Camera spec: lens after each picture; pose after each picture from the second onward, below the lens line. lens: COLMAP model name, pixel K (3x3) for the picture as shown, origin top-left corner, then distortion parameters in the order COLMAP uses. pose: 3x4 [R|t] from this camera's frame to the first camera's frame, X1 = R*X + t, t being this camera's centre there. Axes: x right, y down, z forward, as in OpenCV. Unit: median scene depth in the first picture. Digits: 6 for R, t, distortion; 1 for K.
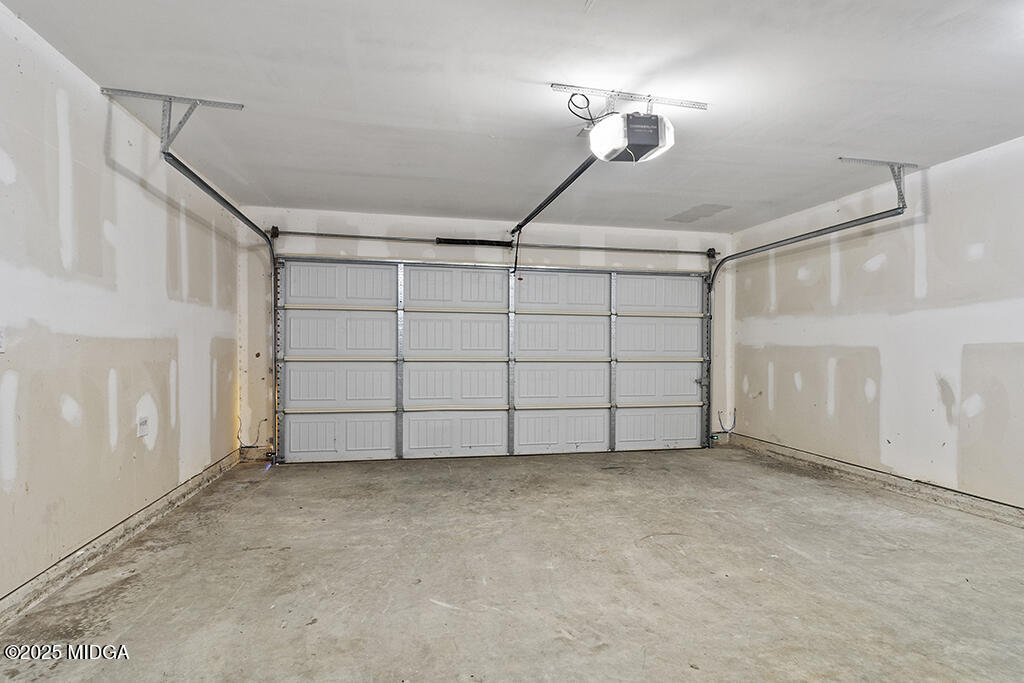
lens RADIAL K [[510.8, 0, 514.6], [0, 510.8, 343.9], [0, 0, 1]] dist [-0.018910, -0.000140]
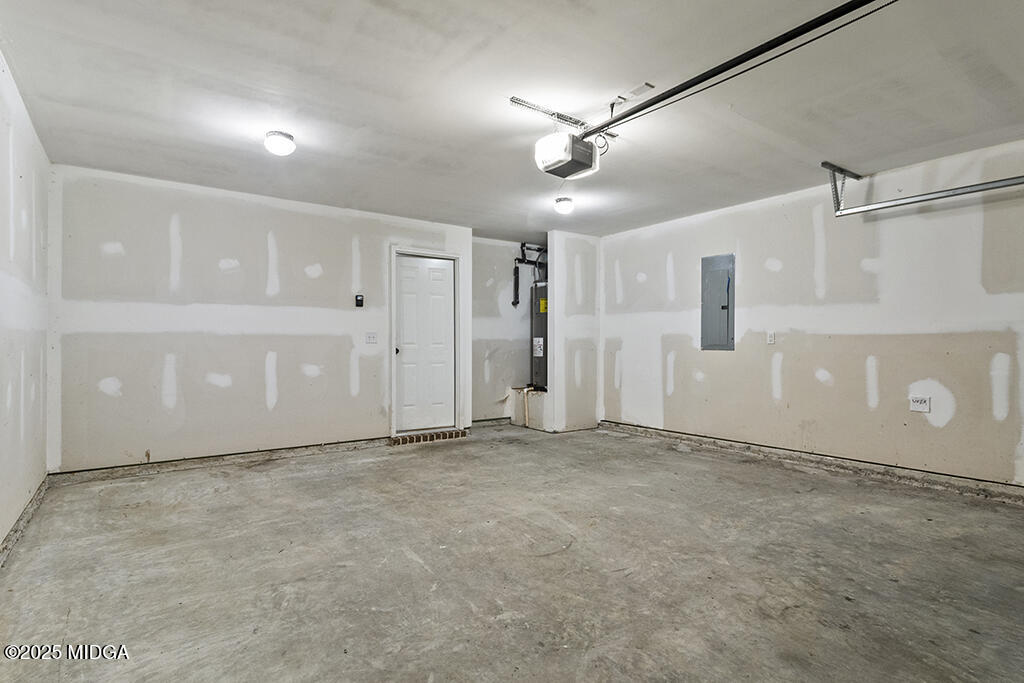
lens RADIAL K [[510.8, 0, 514.6], [0, 510.8, 343.9], [0, 0, 1]] dist [-0.018910, -0.000140]
pose [[-0.909345, -0.002111, -0.416037, 0.794071], [0.000611, 0.999979, -0.006409, 0.024724], [0.416042, -0.006082, -0.909325, 1.952620]]
